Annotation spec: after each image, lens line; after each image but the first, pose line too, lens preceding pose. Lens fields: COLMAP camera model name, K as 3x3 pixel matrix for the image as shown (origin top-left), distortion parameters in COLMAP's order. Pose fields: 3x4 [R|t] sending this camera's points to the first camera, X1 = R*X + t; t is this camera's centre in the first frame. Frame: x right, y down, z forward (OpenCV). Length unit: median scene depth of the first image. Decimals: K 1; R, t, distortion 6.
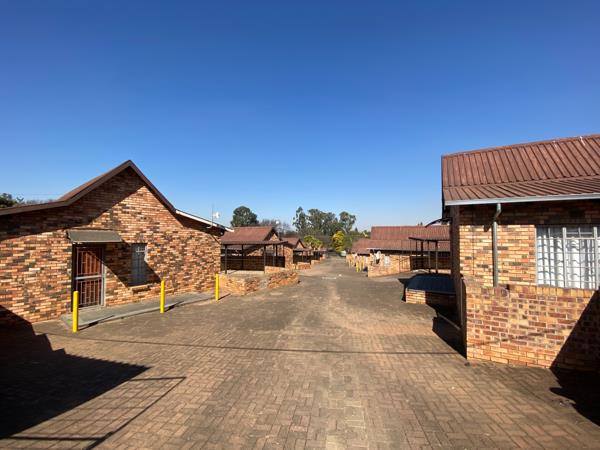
lens RADIAL K [[447.6, 0, 300.0], [0, 447.6, 225.0], [0, 0, 1]] dist [0.077719, -0.099113]
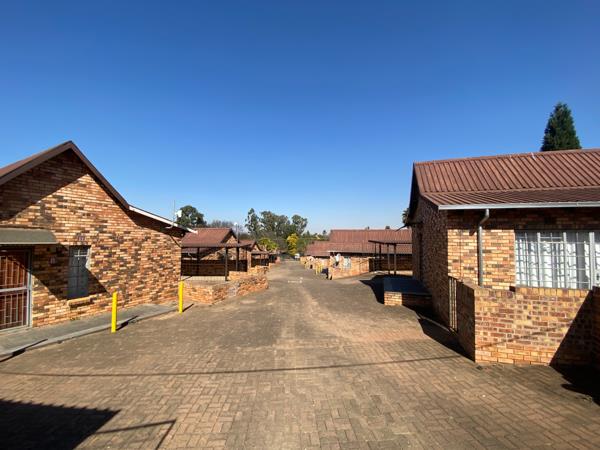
lens RADIAL K [[384.1, 0, 318.6], [0, 384.1, 225.4], [0, 0, 1]] dist [0.042637, -0.068000]
pose [[0.946492, 0.018903, 0.322174, -0.181288], [-0.015523, 0.999794, -0.013058, 0.006864], [-0.322355, 0.007358, 0.946590, 0.221404]]
